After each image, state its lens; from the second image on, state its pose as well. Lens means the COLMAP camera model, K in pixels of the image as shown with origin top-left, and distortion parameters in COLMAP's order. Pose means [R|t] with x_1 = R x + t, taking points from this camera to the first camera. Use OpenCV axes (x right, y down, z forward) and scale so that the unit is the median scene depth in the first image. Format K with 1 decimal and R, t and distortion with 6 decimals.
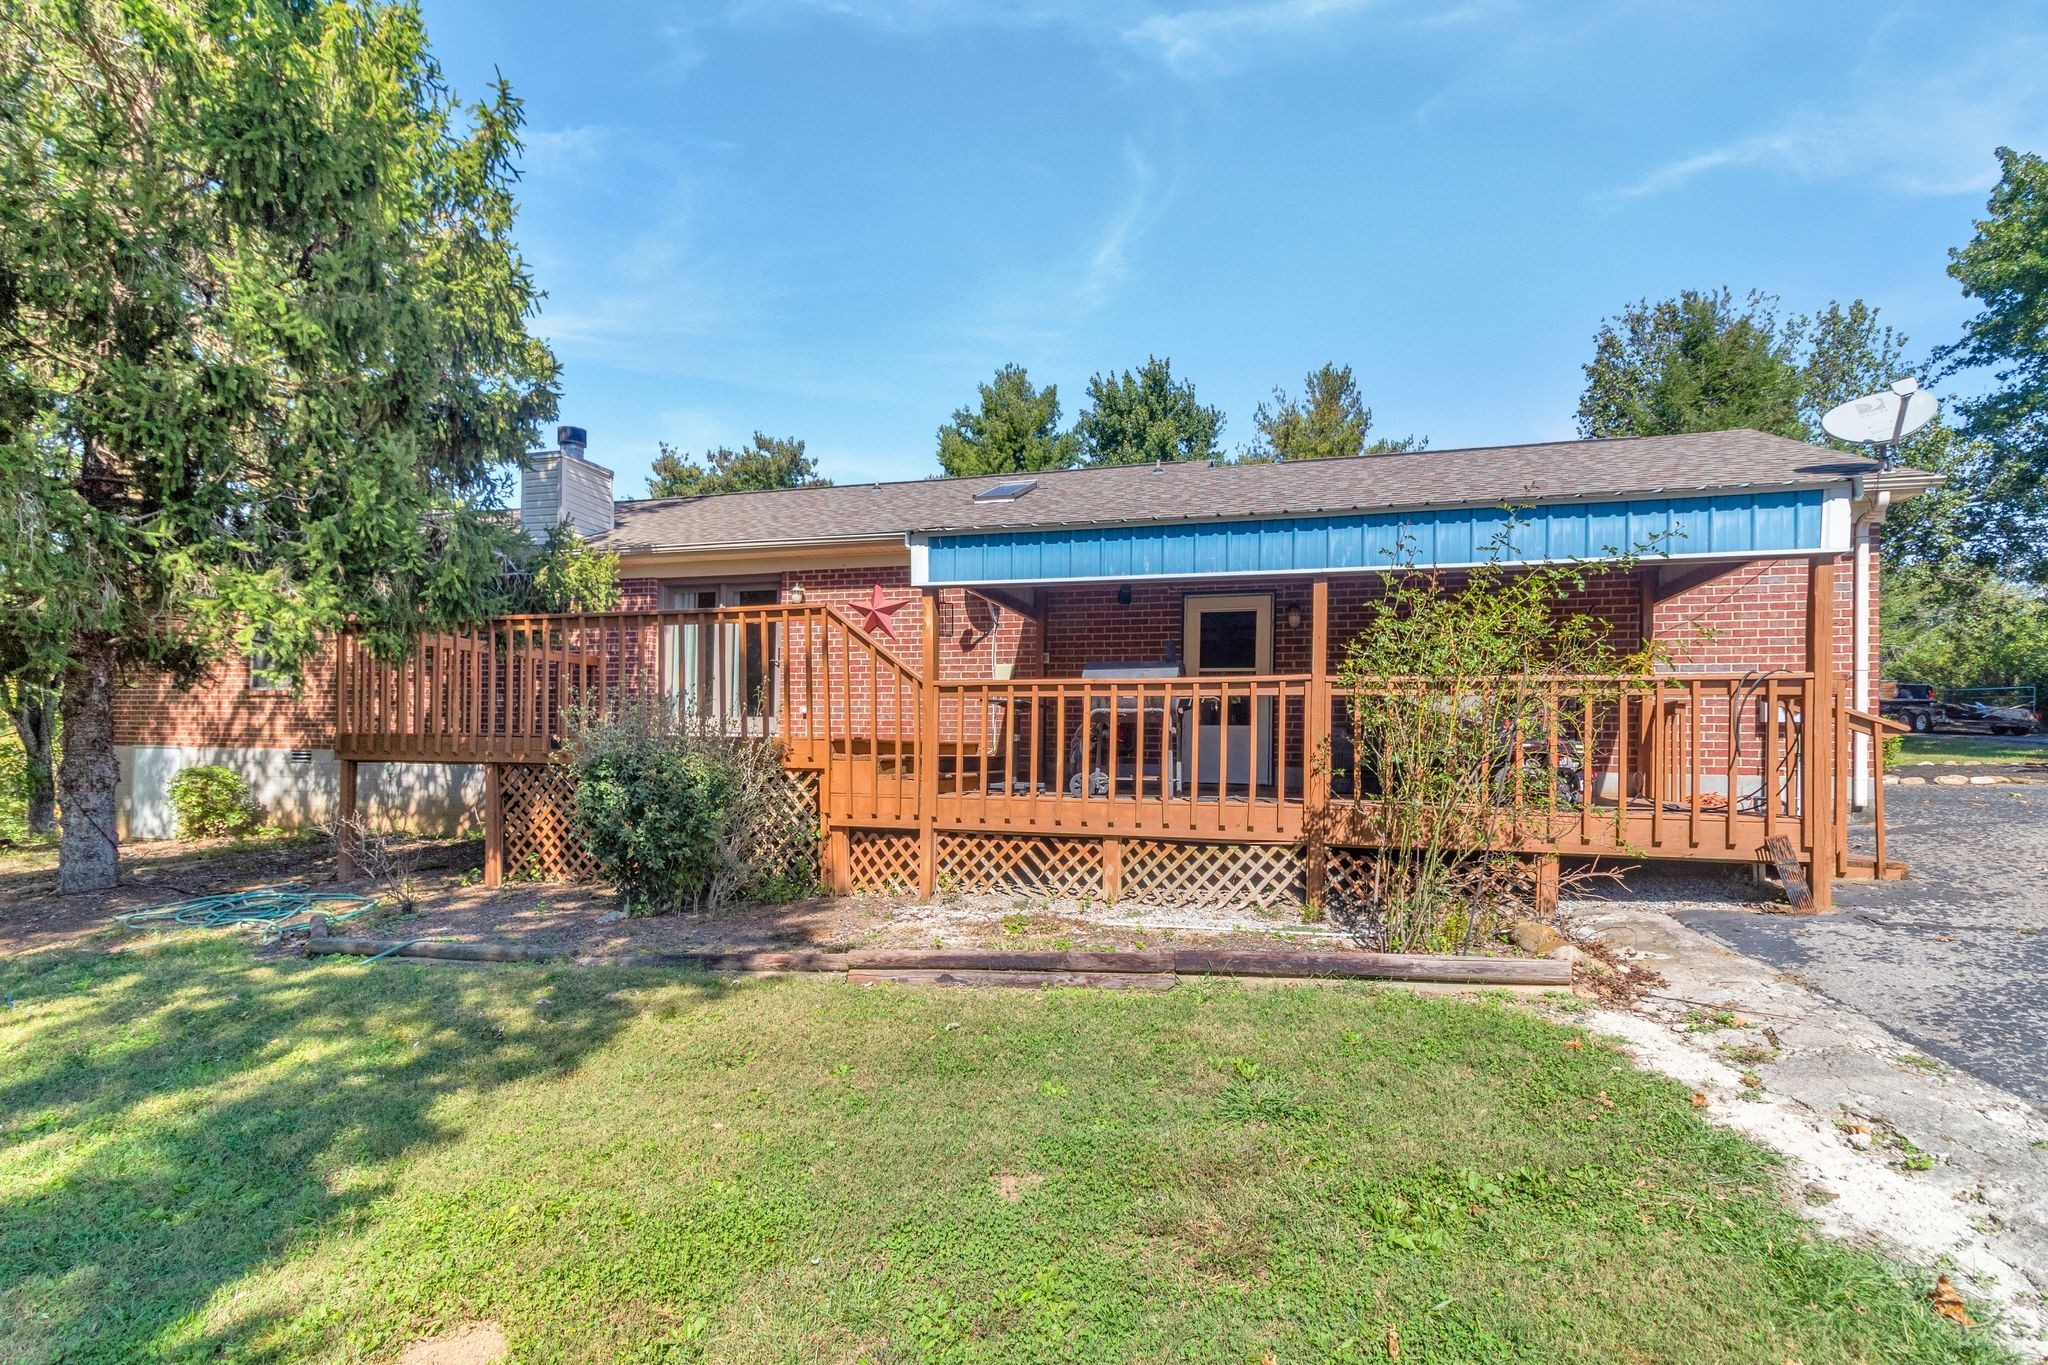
lens RADIAL K [[946.5, 0, 1024.0], [0, 946.5, 682.5], [0, 0, 1]] dist [-0.000985, 0.000535]
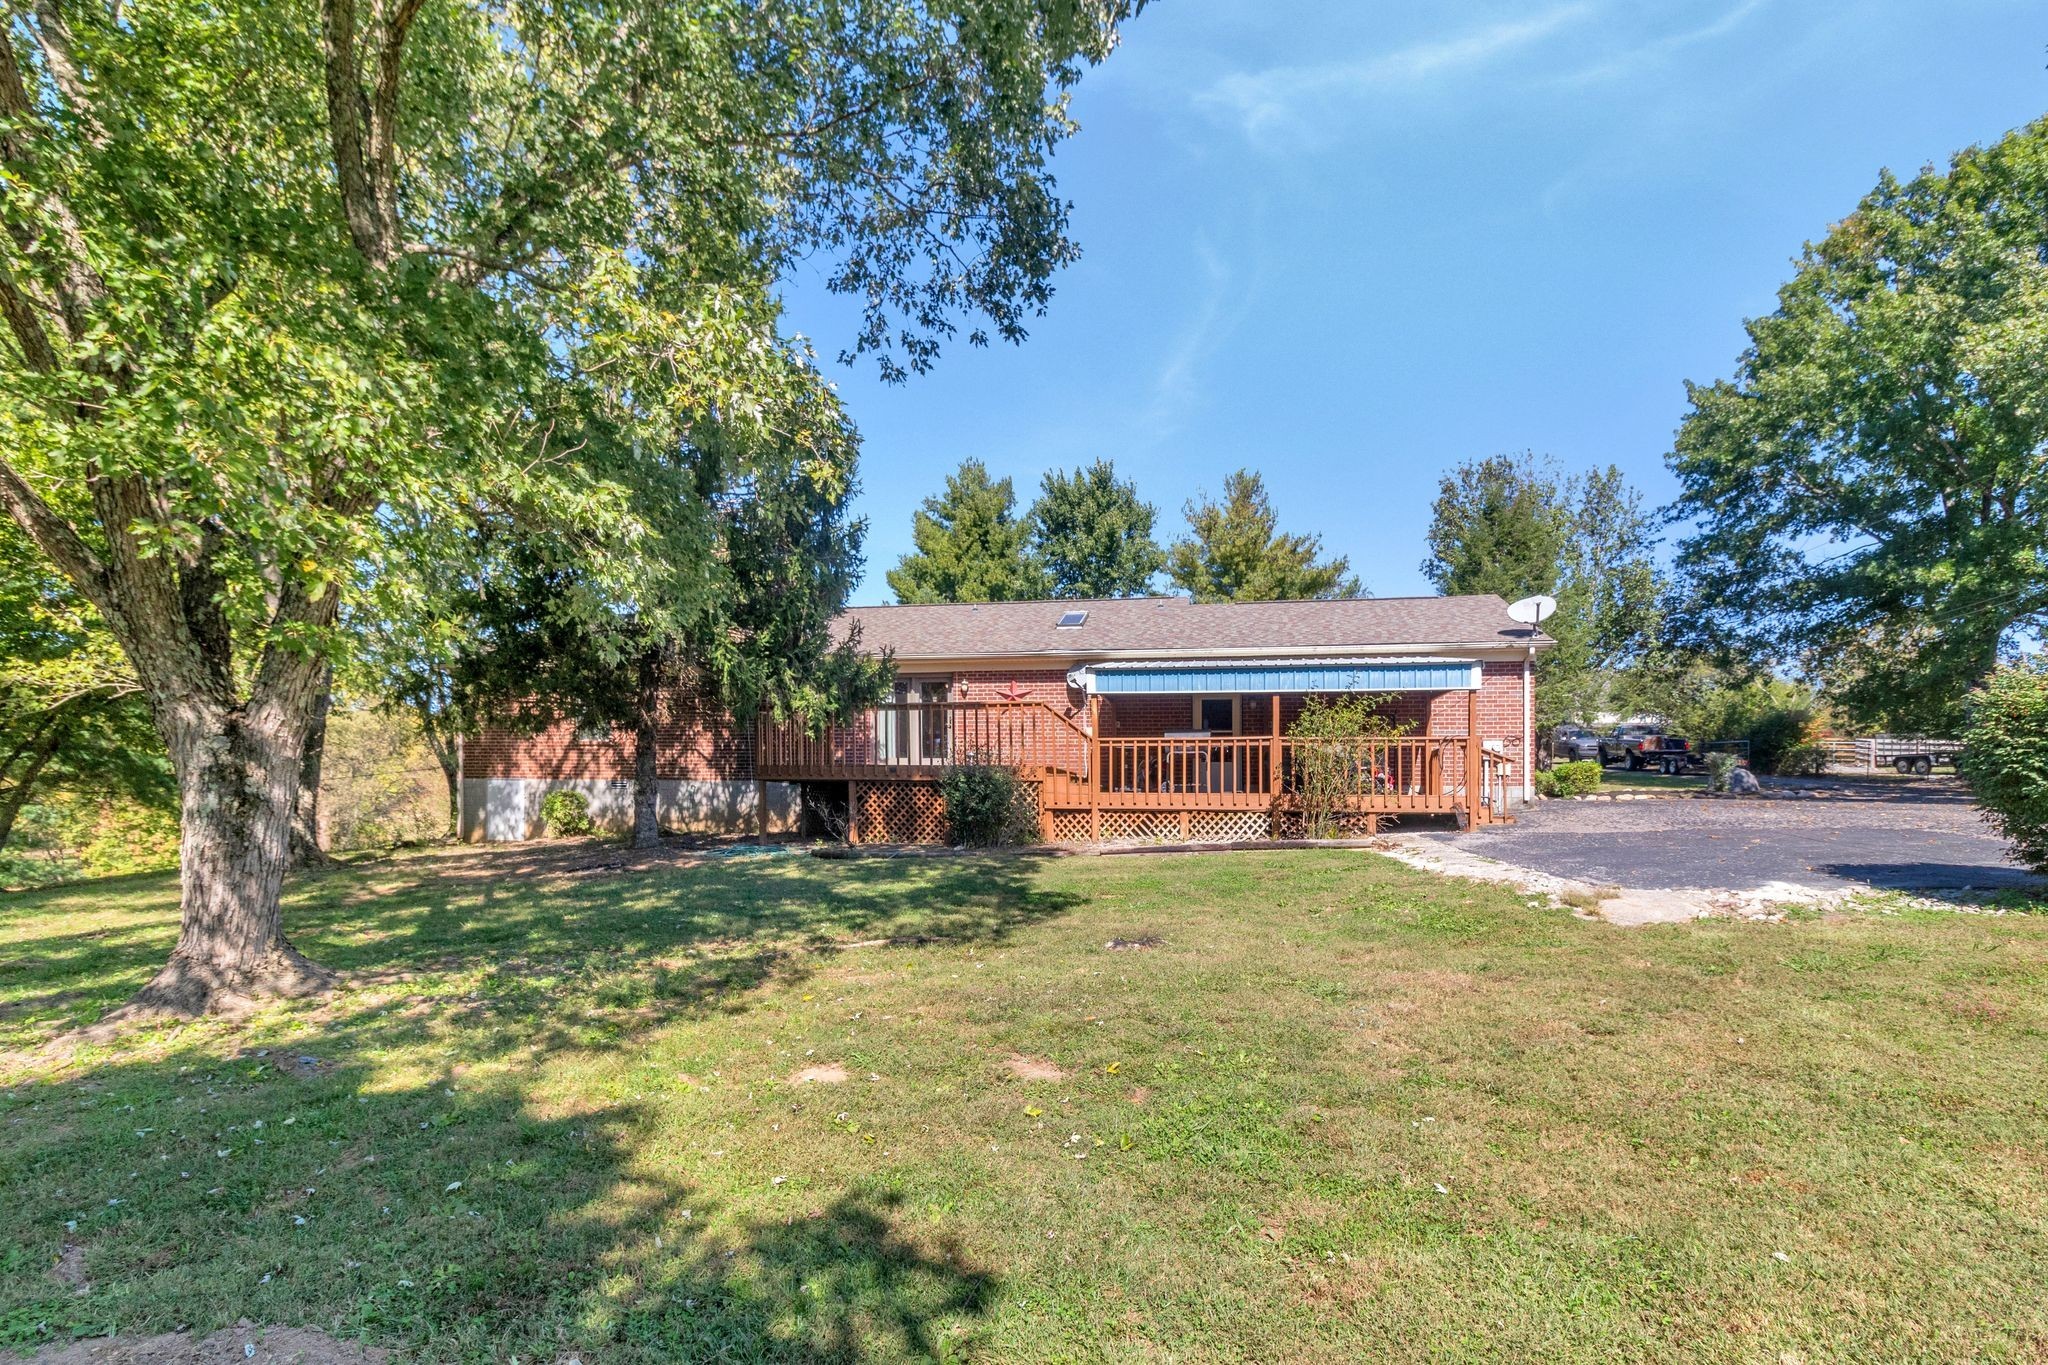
lens RADIAL K [[926.1, 0, 1024.0], [0, 926.1, 682.5], [0, 0, 1]] dist [-0.051529, 0.000022]
pose [[0.996321, 0.009224, 0.085197, -0.421739], [-0.004474, 0.998433, -0.055786, -0.010049], [-0.085578, 0.055200, 0.994801, -1.013903]]
